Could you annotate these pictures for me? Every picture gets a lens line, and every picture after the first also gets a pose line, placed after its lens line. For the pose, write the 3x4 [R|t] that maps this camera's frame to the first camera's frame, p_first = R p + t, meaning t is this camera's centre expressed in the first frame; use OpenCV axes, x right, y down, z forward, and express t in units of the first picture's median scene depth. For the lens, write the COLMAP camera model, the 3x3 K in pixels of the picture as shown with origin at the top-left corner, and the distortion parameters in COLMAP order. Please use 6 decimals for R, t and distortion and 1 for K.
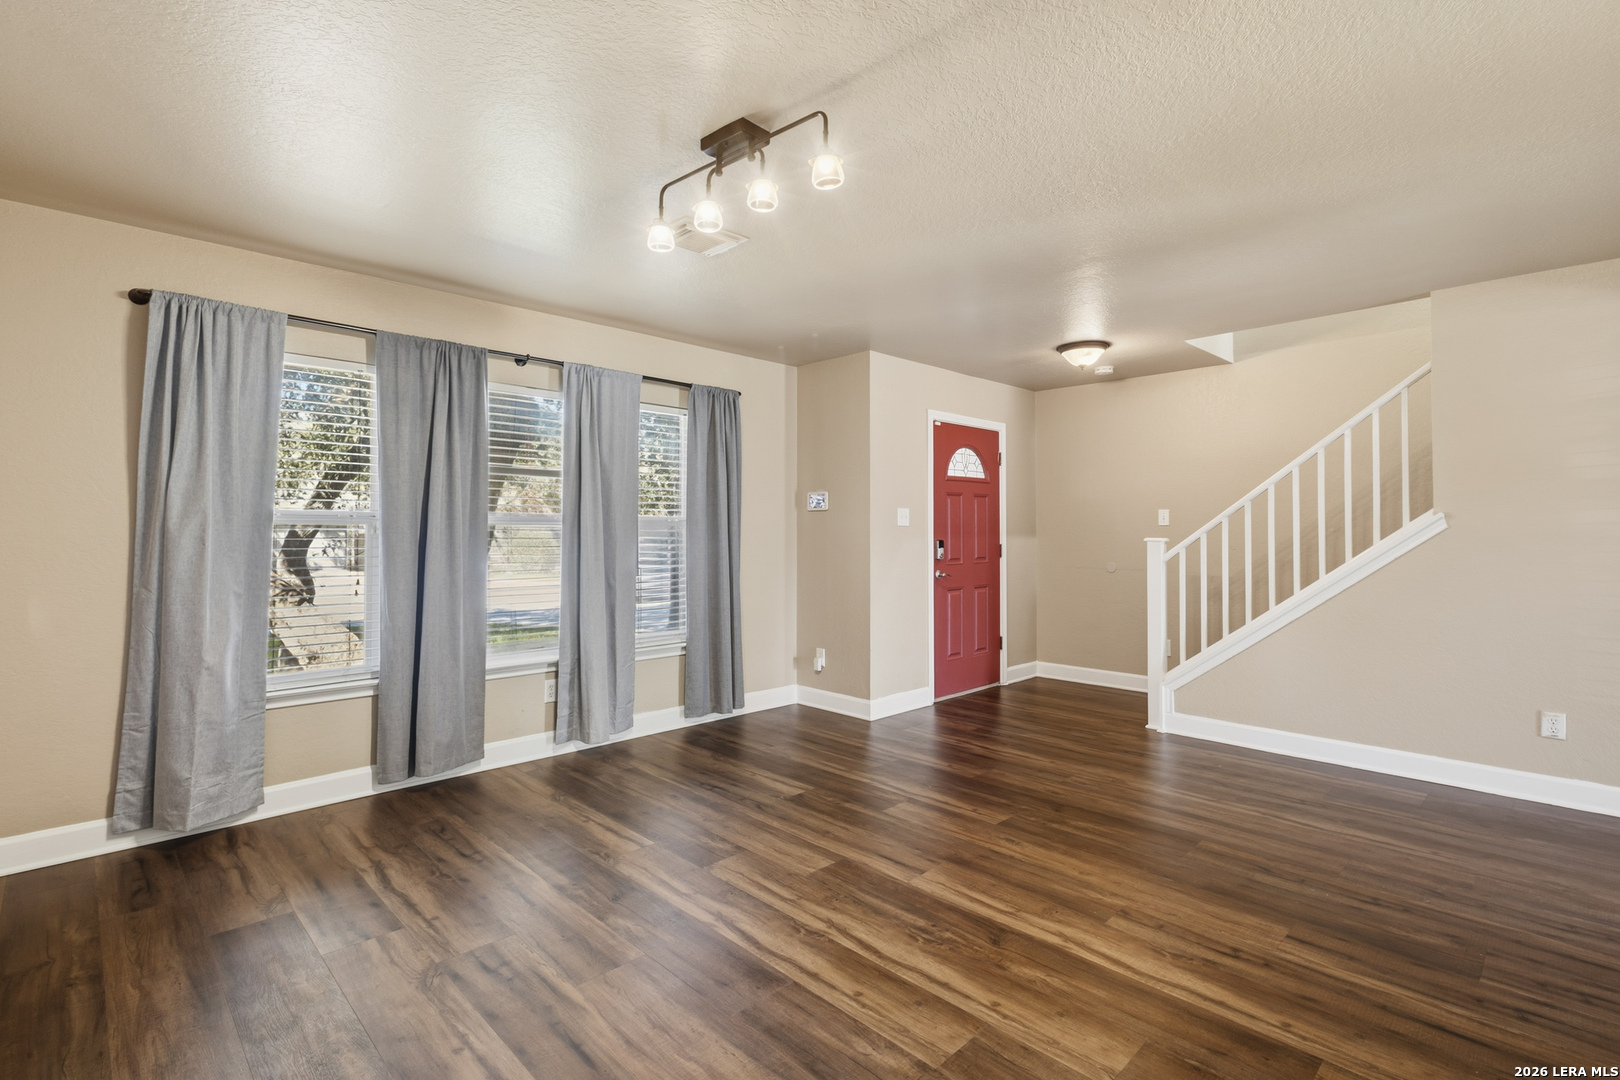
lens RADIAL K [[746.6, 0, 802.6], [0, 746.6, 530.1], [0, 0, 1]] dist [0.007681, -0.000763]
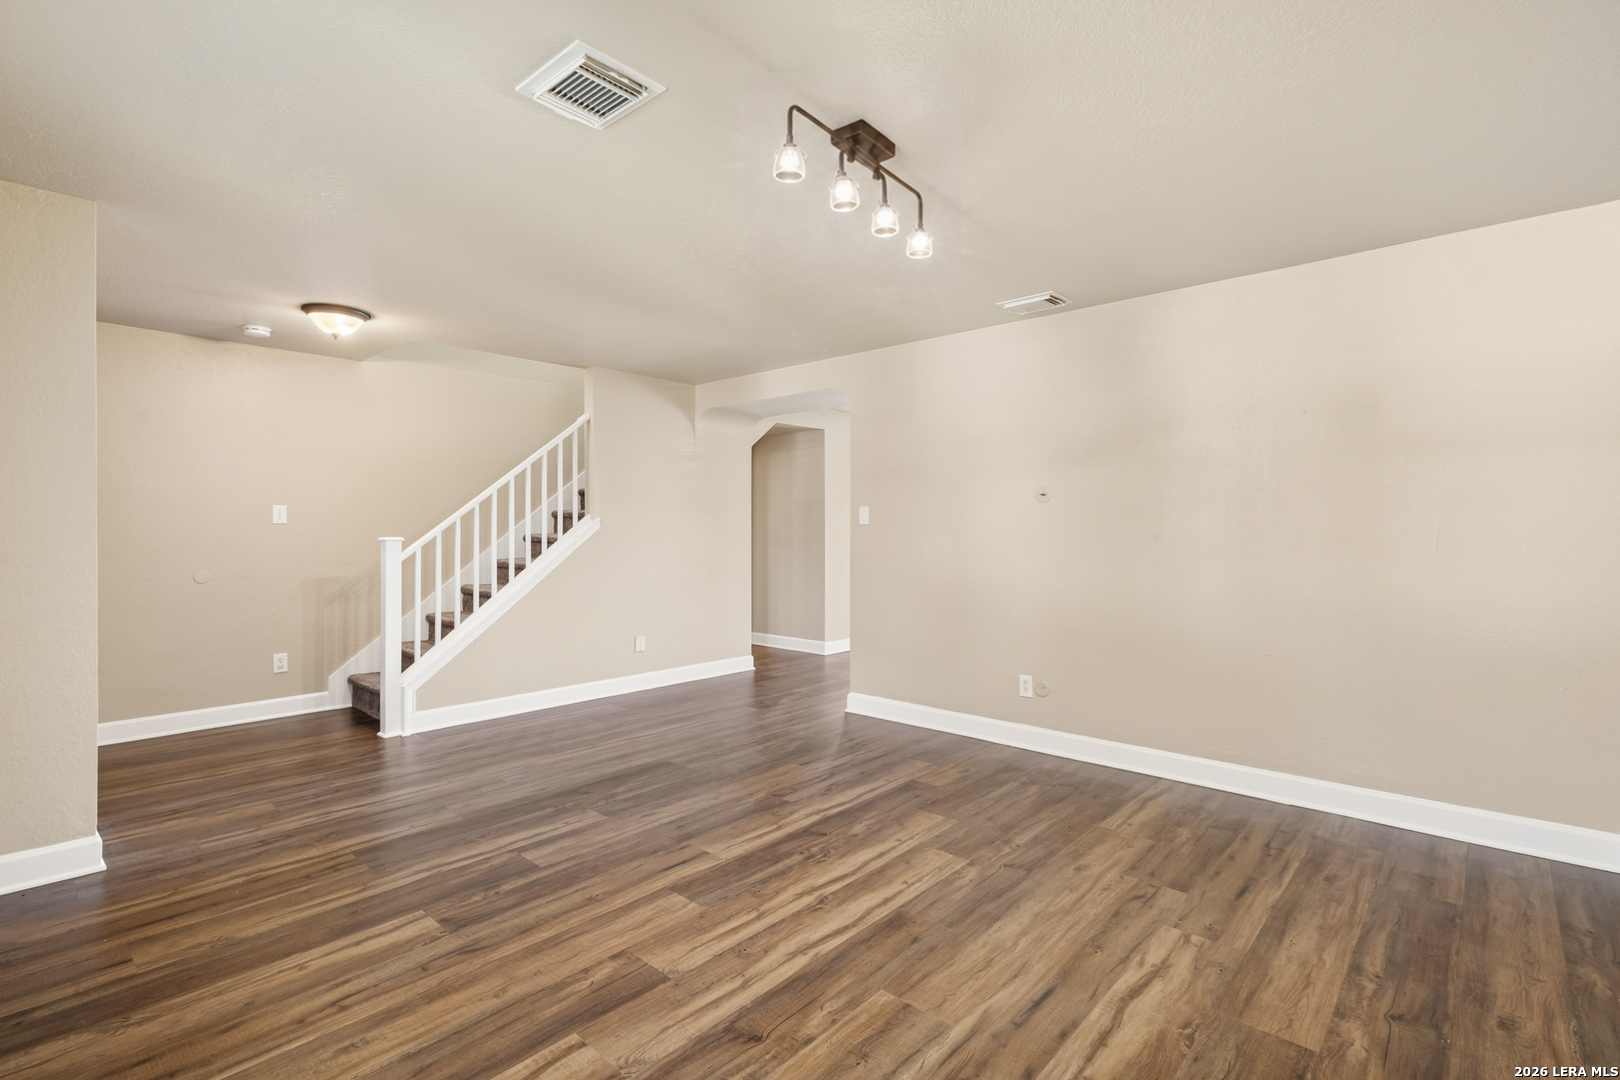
lens RADIAL K [[746.6, 0, 802.2], [0, 746.6, 538.2], [0, 0, 1]] dist [0.007681, -0.000763]
pose [[-0.053528, -0.010408, 0.998512, -0.875900], [-0.000771, 0.999946, 0.010382, 0.001939], [-0.998566, -0.000214, -0.053533, 0.899155]]
